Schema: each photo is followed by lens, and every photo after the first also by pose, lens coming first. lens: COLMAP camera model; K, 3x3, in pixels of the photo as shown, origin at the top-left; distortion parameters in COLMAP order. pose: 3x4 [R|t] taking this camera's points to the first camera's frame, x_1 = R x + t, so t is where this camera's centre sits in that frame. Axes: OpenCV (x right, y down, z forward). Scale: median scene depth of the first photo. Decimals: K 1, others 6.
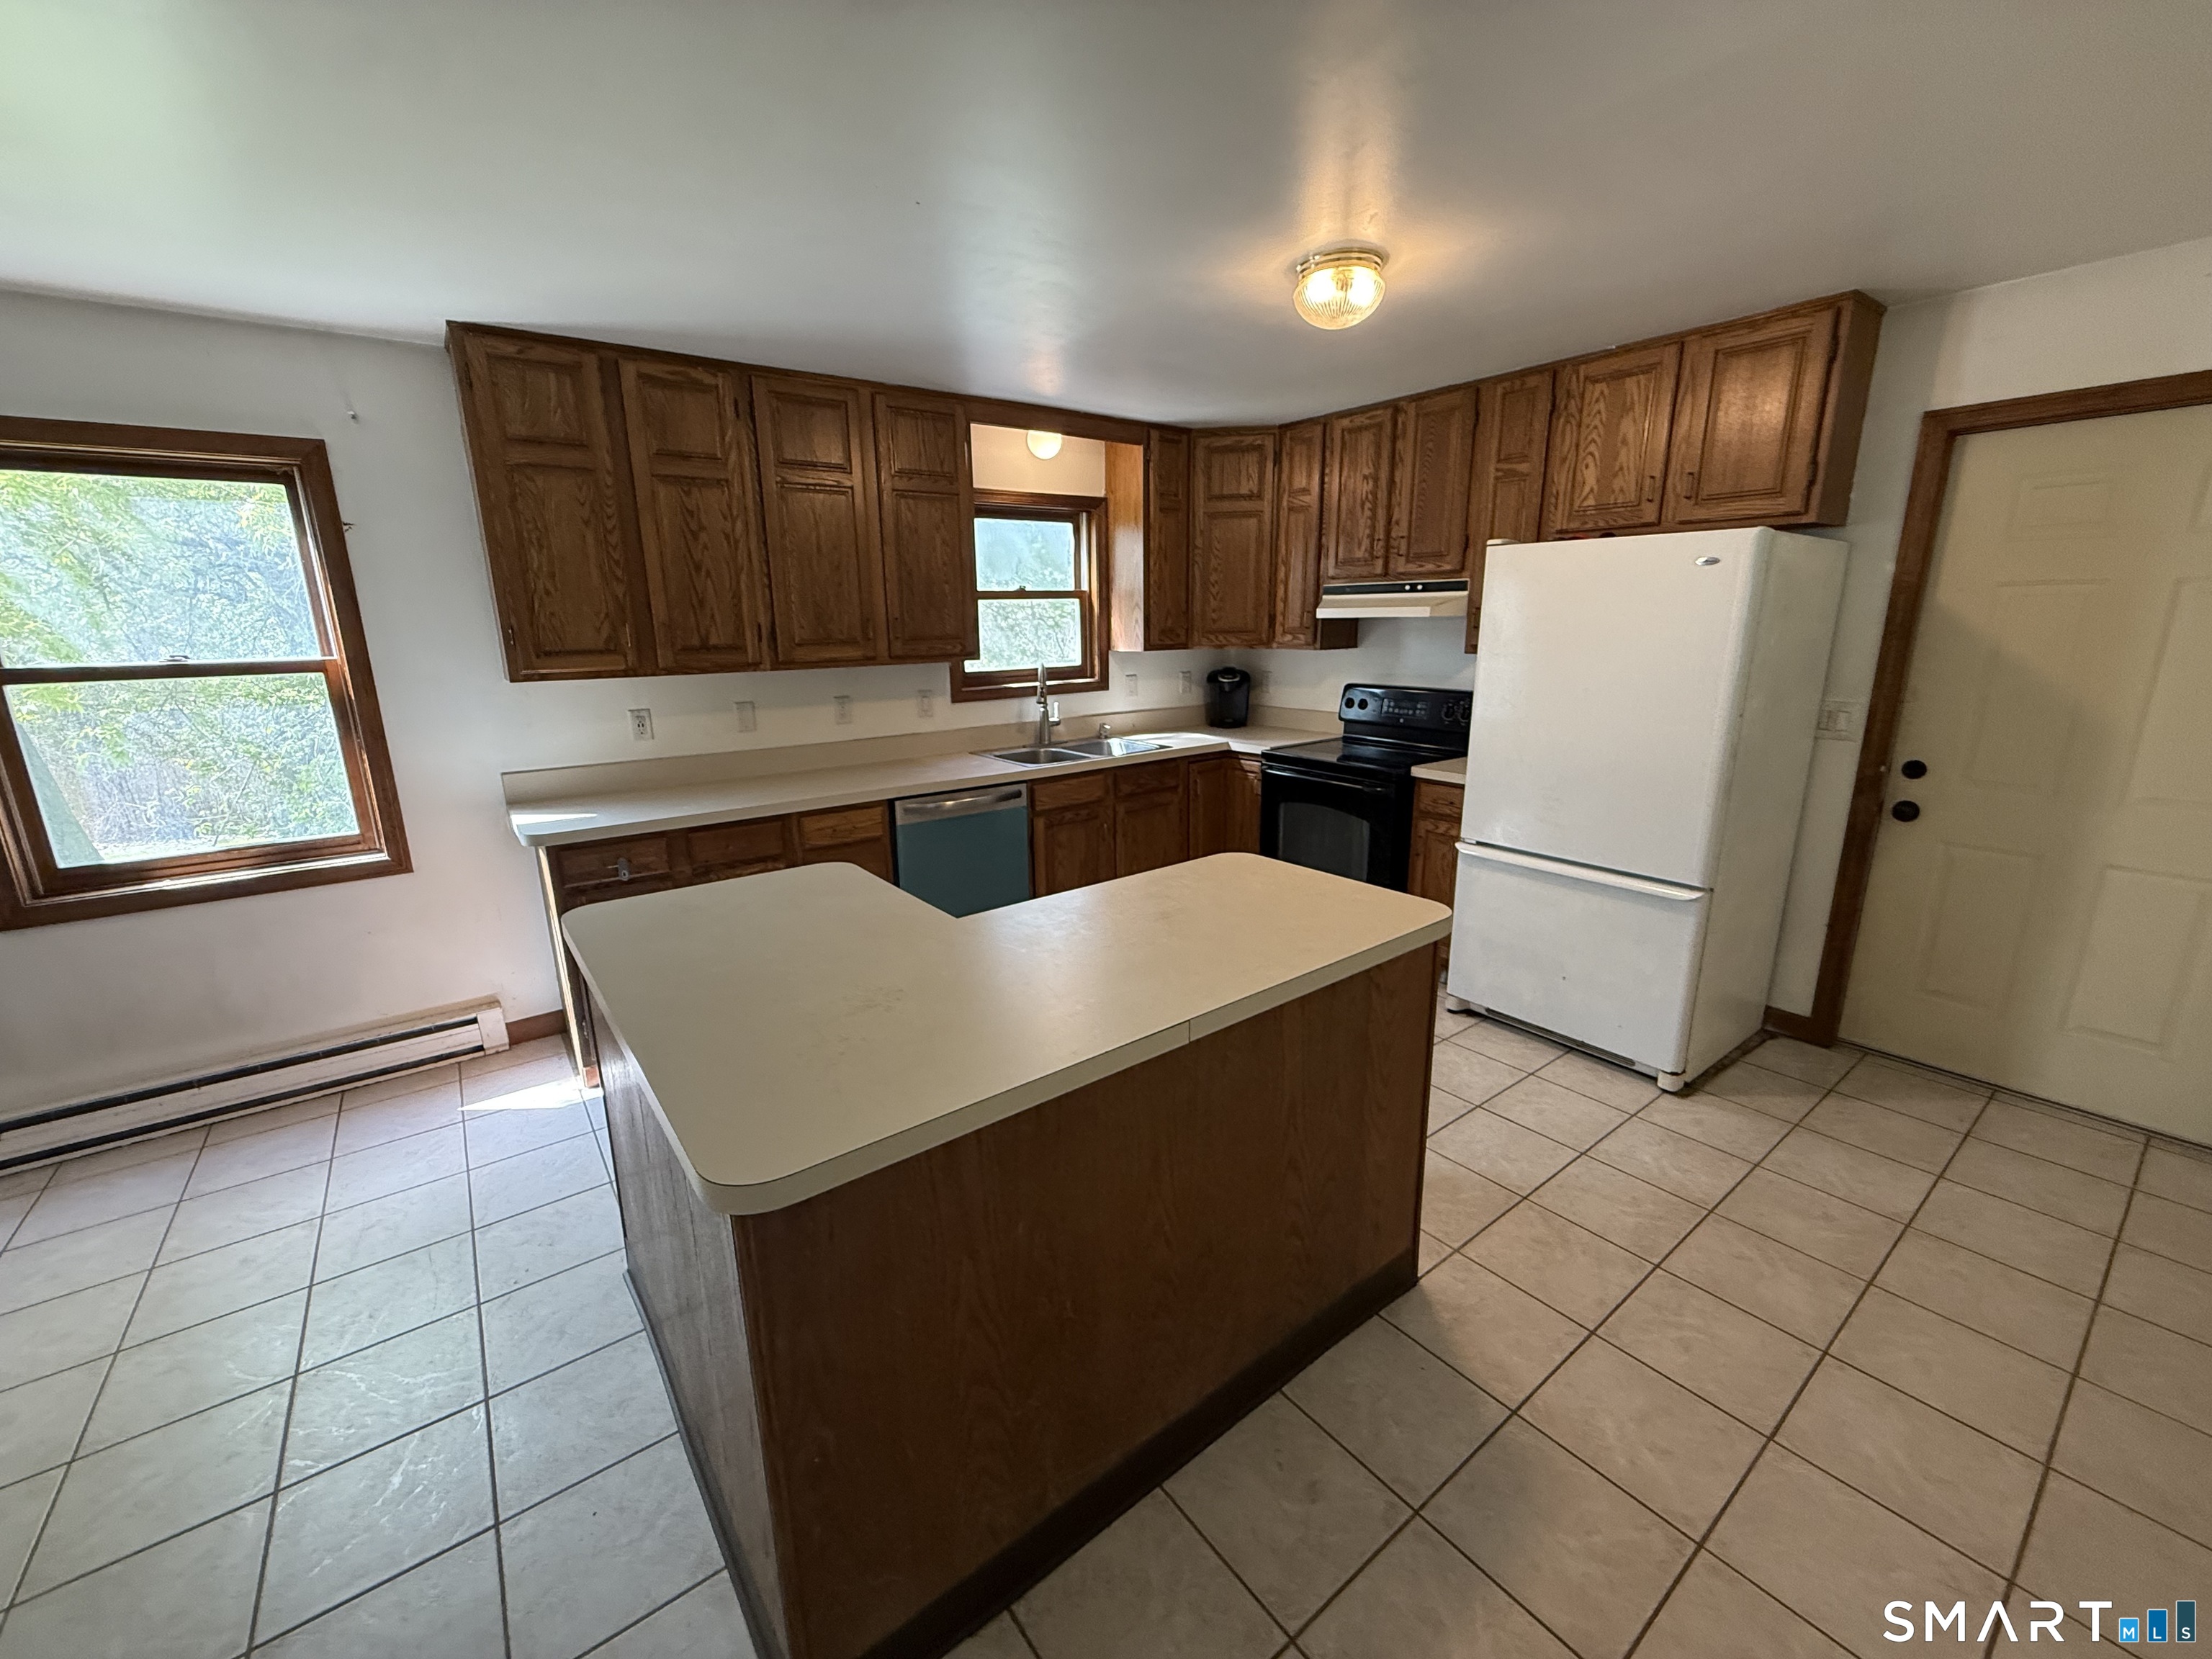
lens RADIAL K [[882.0, 0, 1096.8], [0, 882.0, 828.9], [0, 0, 1]] dist [-0.000552, -0.000251]
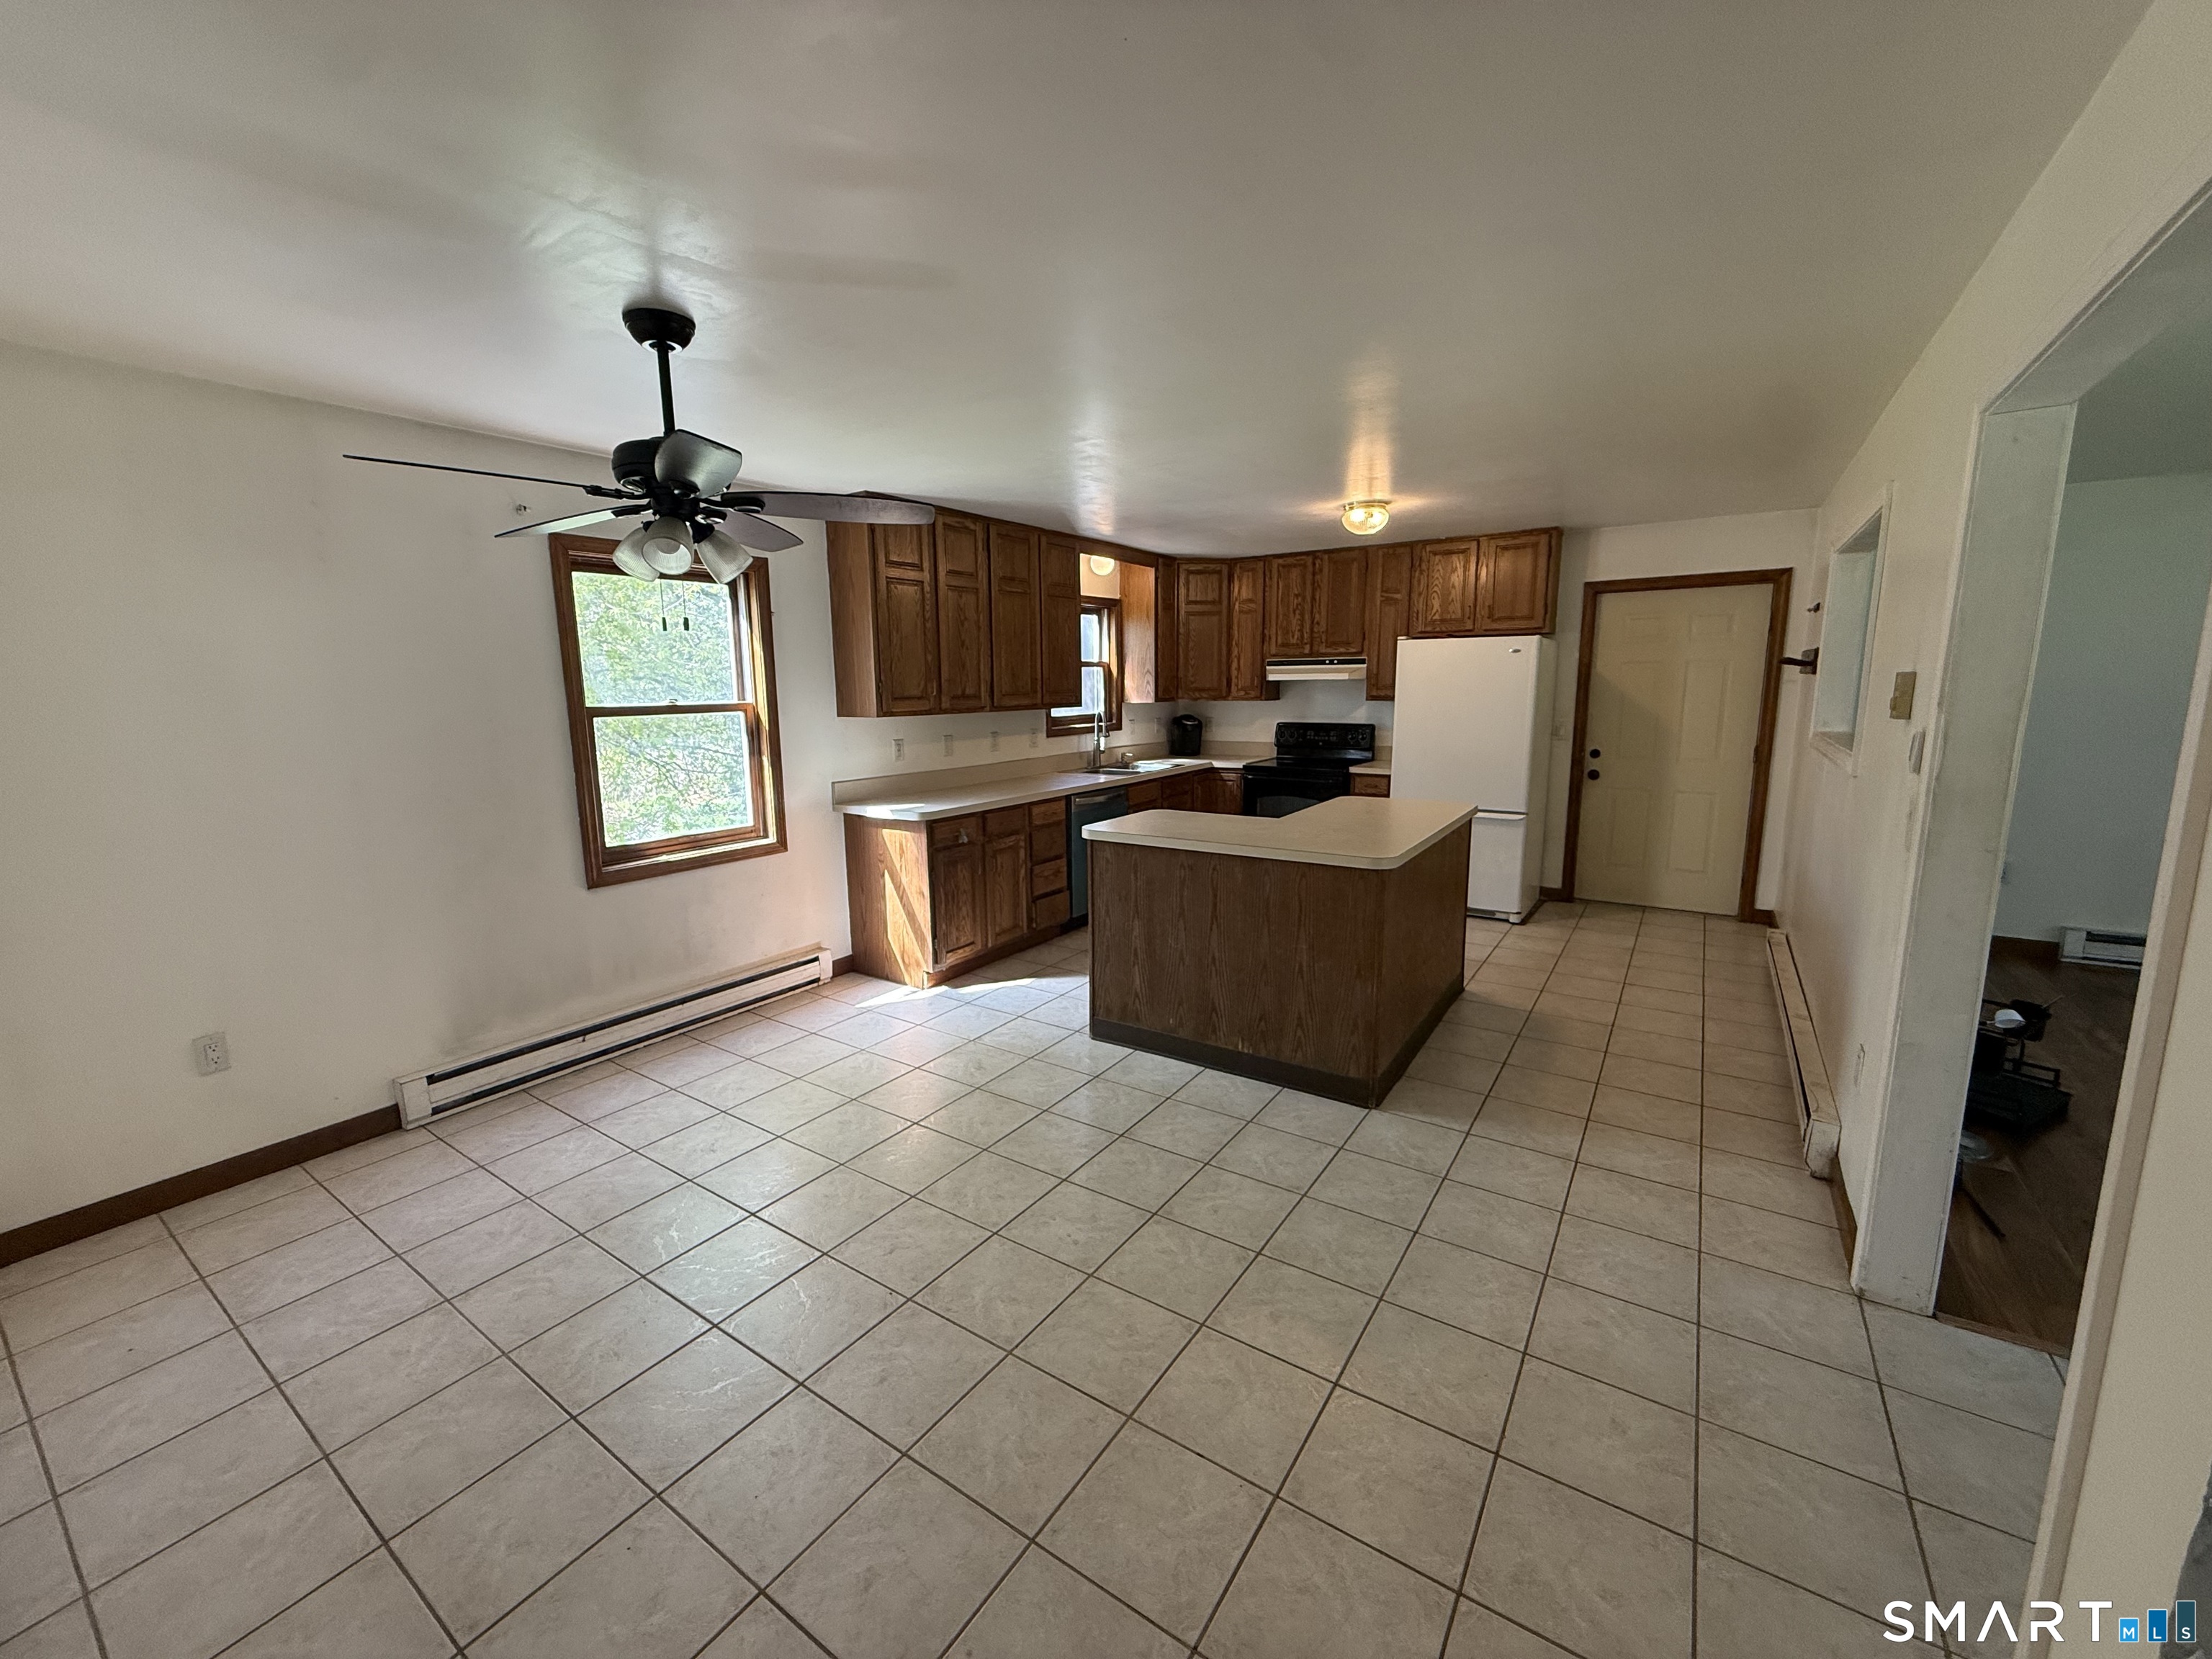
lens RADIAL K [[882.0, 0, 1096.8], [0, 882.0, 828.9], [0, 0, 1]] dist [-0.000552, -0.000251]
pose [[0.946532, -0.049385, 0.318808, -0.676767], [0.074055, 0.995086, -0.065724, 0.128427], [-0.313995, 0.085819, 0.945538, -0.449234]]
